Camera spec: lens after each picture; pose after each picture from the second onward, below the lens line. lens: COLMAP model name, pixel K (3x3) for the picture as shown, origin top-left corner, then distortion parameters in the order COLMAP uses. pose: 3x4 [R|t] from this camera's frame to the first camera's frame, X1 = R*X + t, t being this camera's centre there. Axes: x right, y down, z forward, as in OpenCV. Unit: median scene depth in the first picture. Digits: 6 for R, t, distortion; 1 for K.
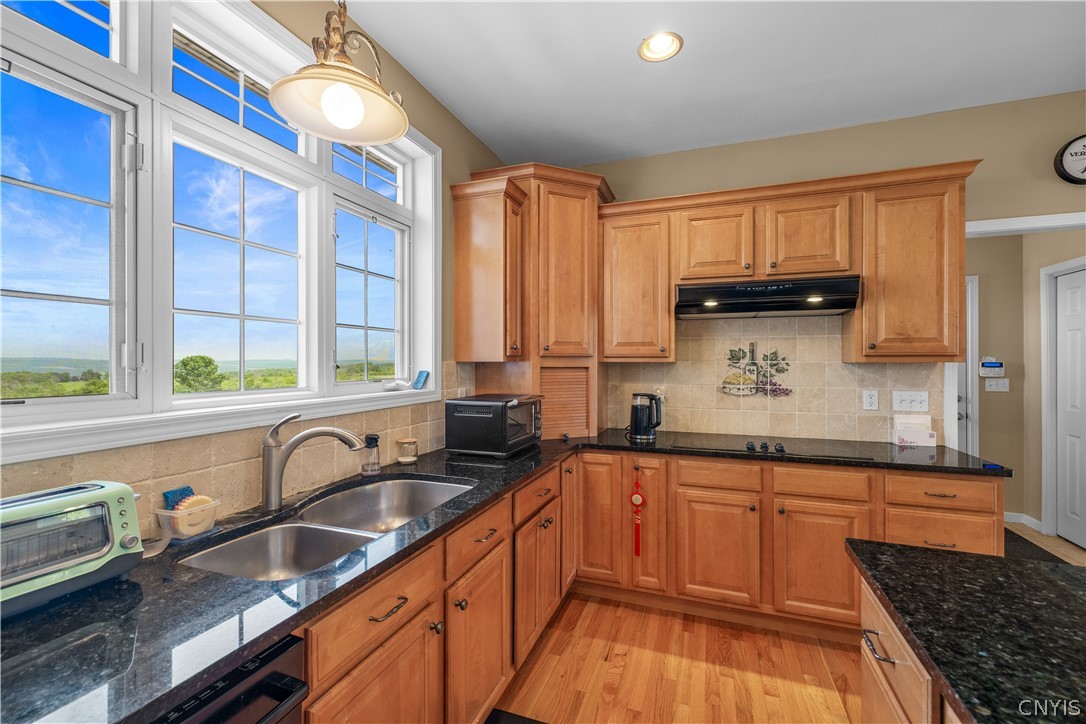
lens RADIAL K [[457.4, 0, 540.9], [0, 457.4, 362.3], [0, 0, 1]] dist [0.002255, 0.000609]
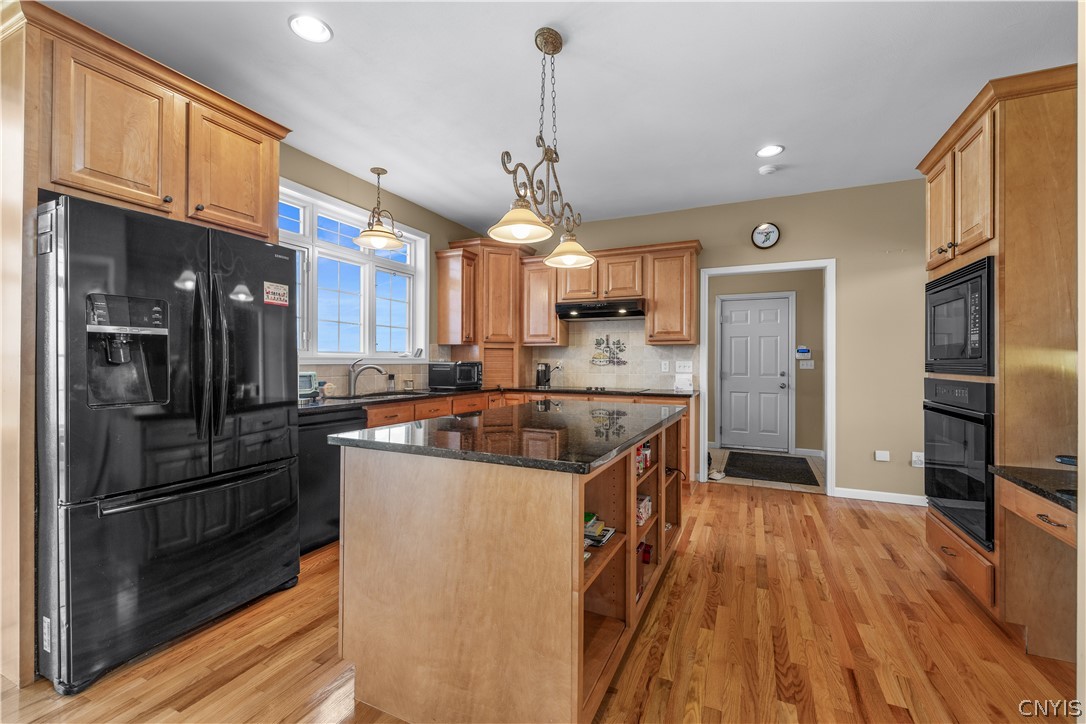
lens RADIAL K [[457.4, 0, 545.5], [0, 457.4, 361.5], [0, 0, 1]] dist [0.002255, 0.000609]
pose [[0.997530, 0.003524, -0.070149, 0.389674], [-0.003663, 0.999992, -0.001840, 0.070535], [0.070142, 0.002092, 0.997535, -0.852283]]
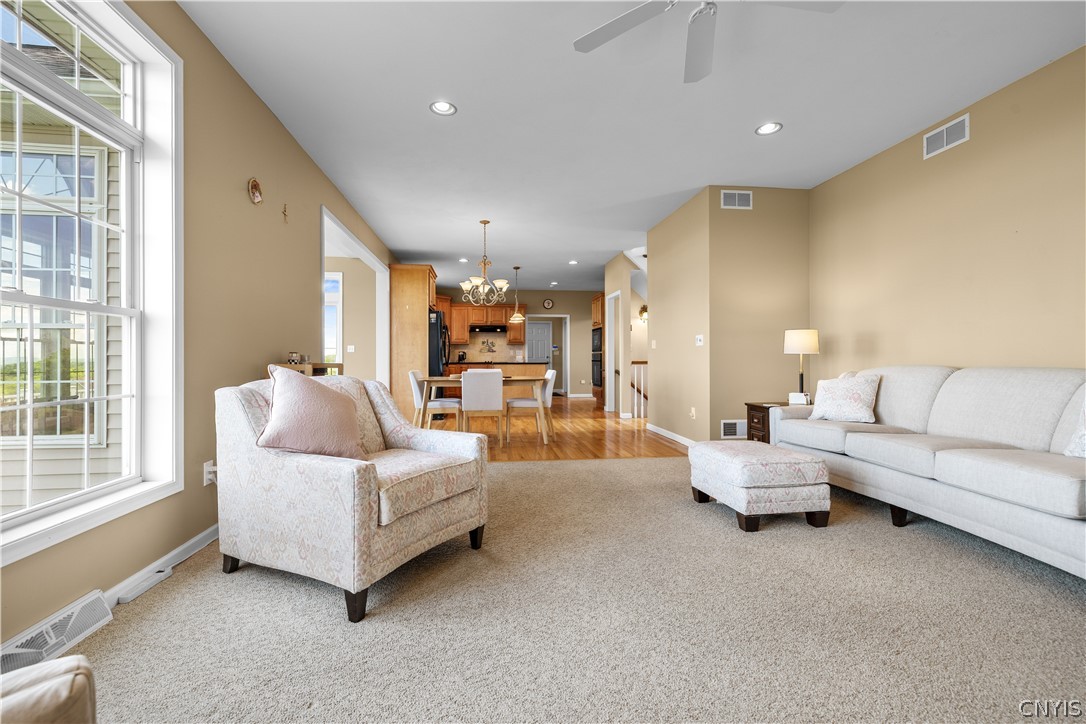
lens RADIAL K [[457.4, 0, 550.5], [0, 457.4, 364.1], [0, 0, 1]] dist [0.002255, 0.000609]
pose [[0.876532, -0.008970, 0.481260, -1.119753], [0.004102, 0.999929, 0.011166, 0.149639], [-0.481326, -0.007814, 0.876507, -3.160455]]
